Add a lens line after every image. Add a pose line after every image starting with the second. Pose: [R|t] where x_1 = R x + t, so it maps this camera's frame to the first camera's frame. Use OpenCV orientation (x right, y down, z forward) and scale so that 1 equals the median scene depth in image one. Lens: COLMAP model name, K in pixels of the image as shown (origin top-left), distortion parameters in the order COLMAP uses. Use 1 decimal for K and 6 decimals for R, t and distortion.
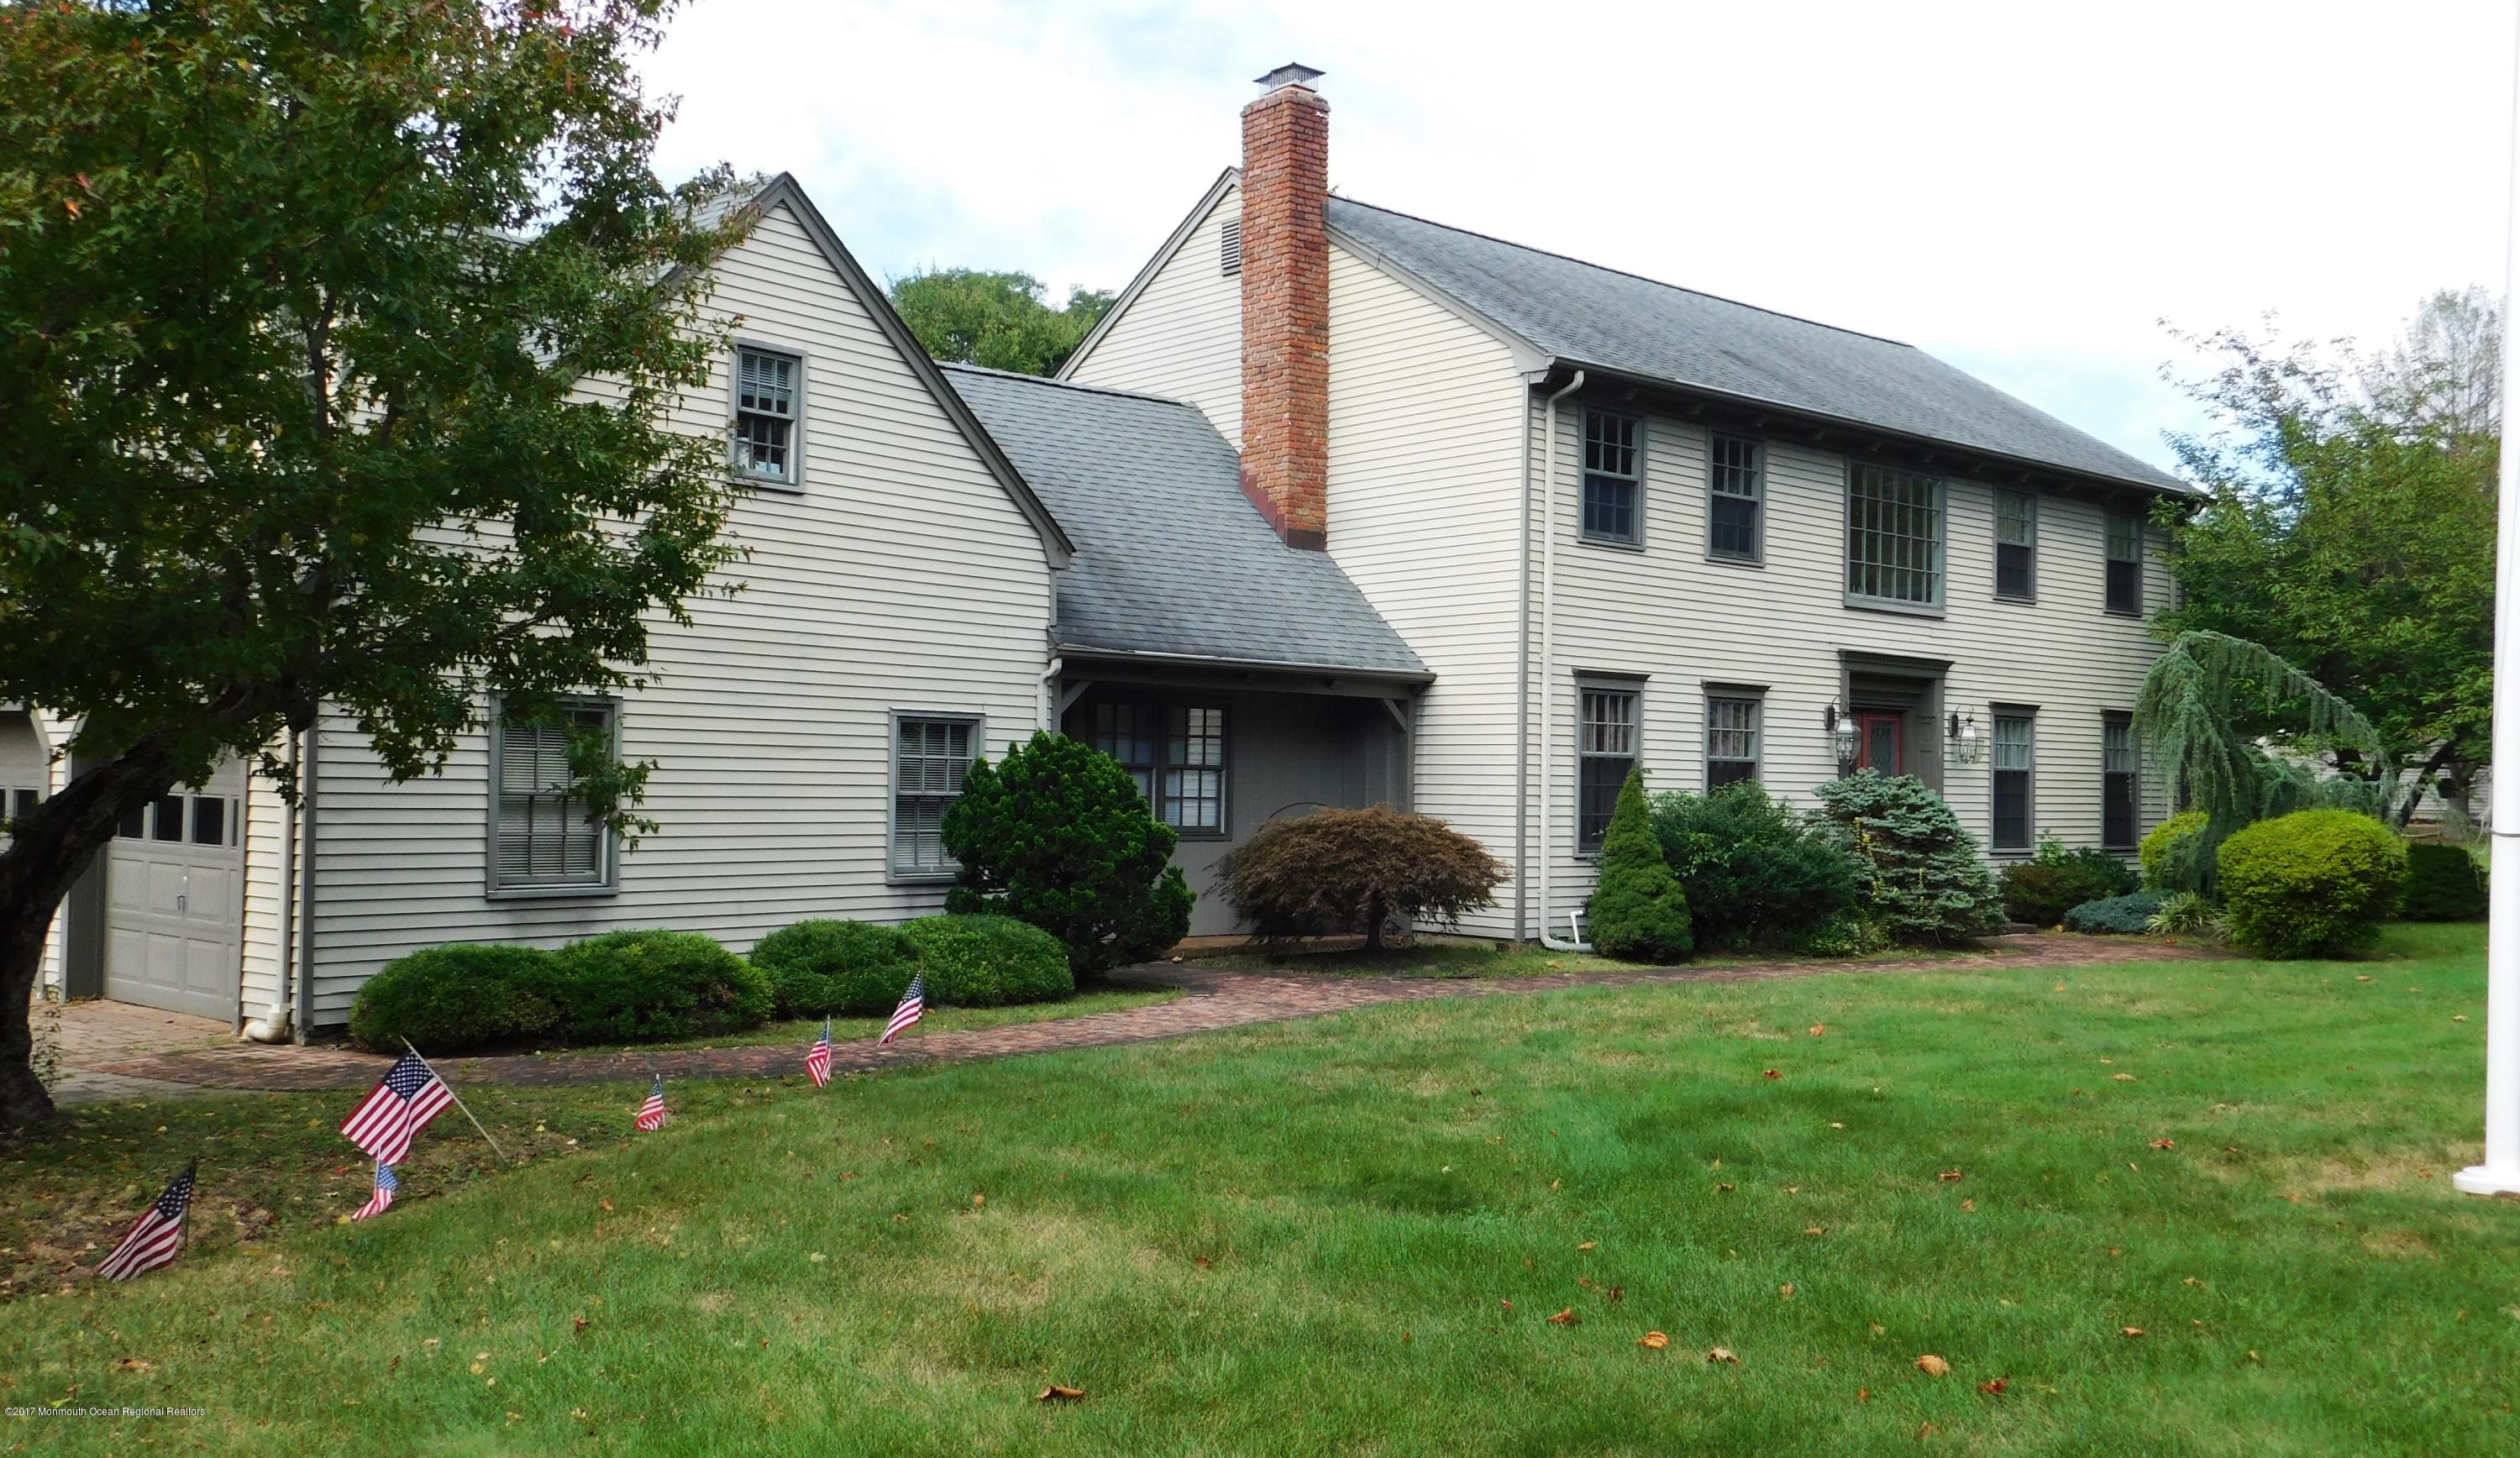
lens RADIAL K [[2129.9, 0, 1258.7], [0, 2129.9, 674.6], [0, 0, 1]] dist [0.001114, 0.001315]
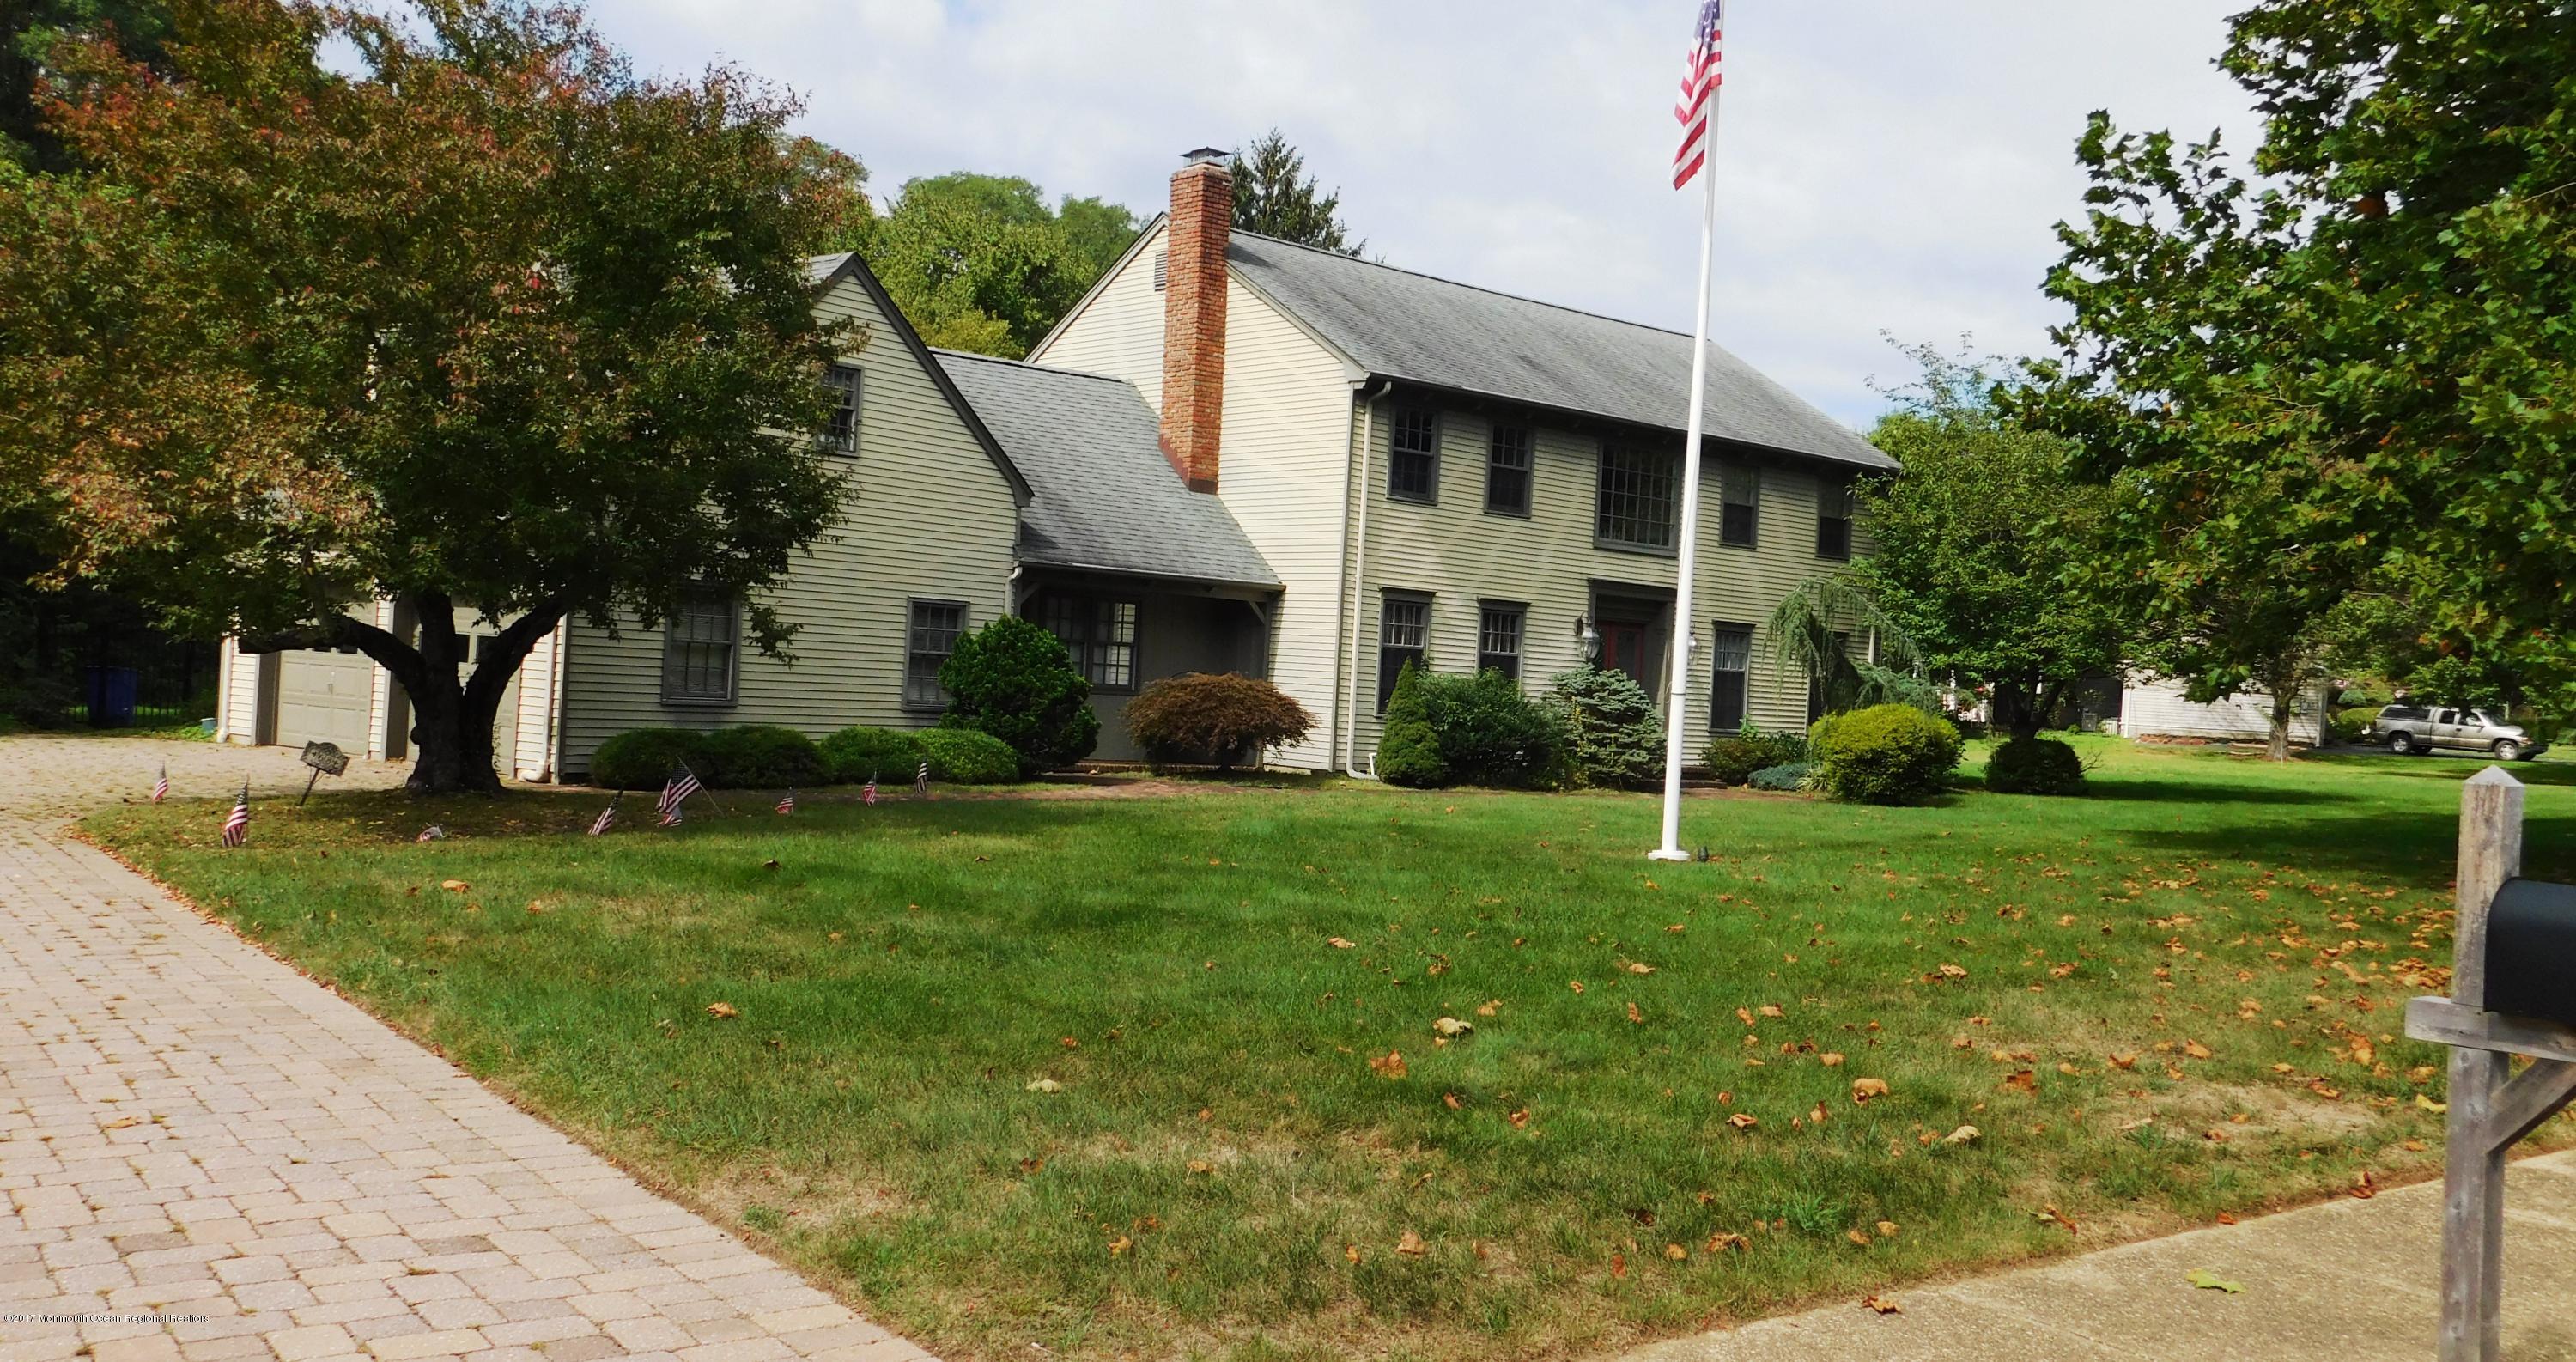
lens RADIAL K [[2196.5, 0, 1288.0], [0, 2196.5, 681.0], [0, 0, 1]] dist [-0.004877, -0.000770]
pose [[0.999116, 0.040582, 0.011003, 0.072093], [-0.041135, 0.997593, 0.055826, -0.019236], [-0.008711, -0.056229, 0.998380, -0.493781]]
